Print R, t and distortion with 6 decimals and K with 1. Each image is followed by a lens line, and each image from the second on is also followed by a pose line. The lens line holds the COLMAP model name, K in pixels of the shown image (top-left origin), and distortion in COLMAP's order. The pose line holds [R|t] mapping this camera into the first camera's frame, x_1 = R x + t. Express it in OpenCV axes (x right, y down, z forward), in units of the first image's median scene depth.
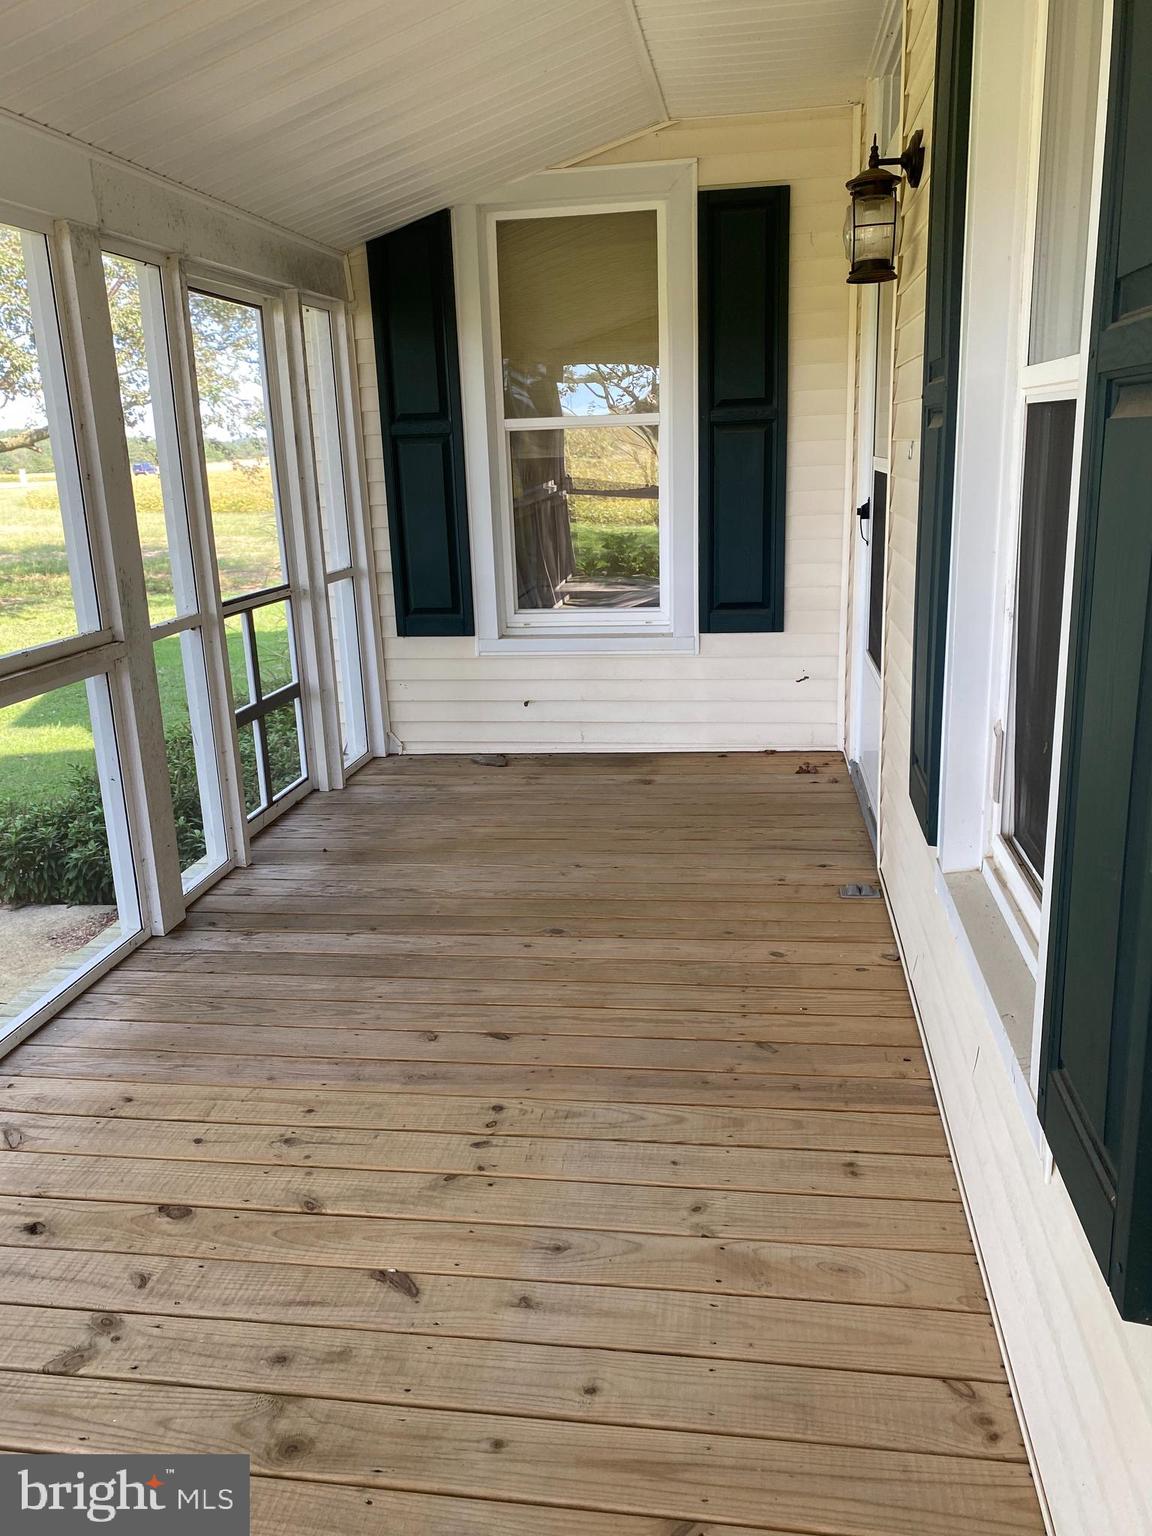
lens RADIAL K [[1183.1, 0, 577.3], [0, 1183.1, 764.5], [0, 0, 1]] dist [0.012507, 0.005523]
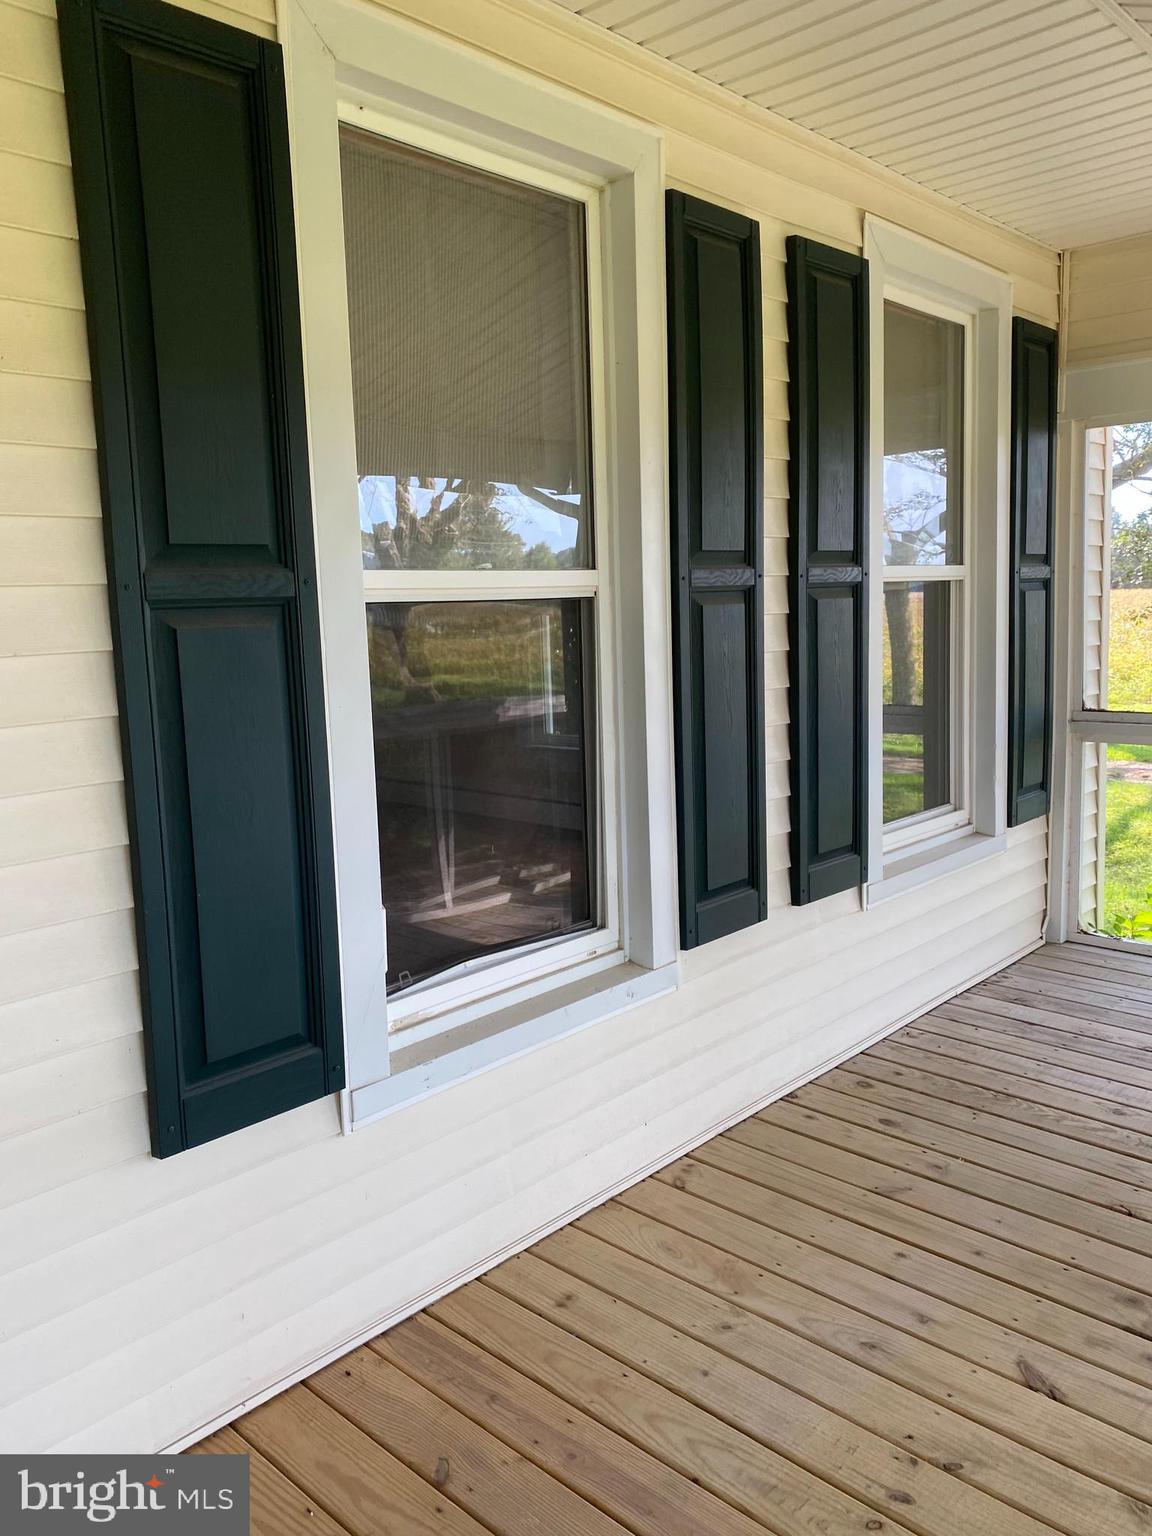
lens RADIAL K [[1183.1, 0, 575.1], [0, 1183.1, 765.2], [0, 0, 1]] dist [0.012507, 0.005523]
pose [[-0.829007, -0.013131, 0.559084, -0.209286], [0.209190, 0.919866, 0.331791, -0.258356], [-0.518639, 0.392012, -0.759829, 0.958285]]
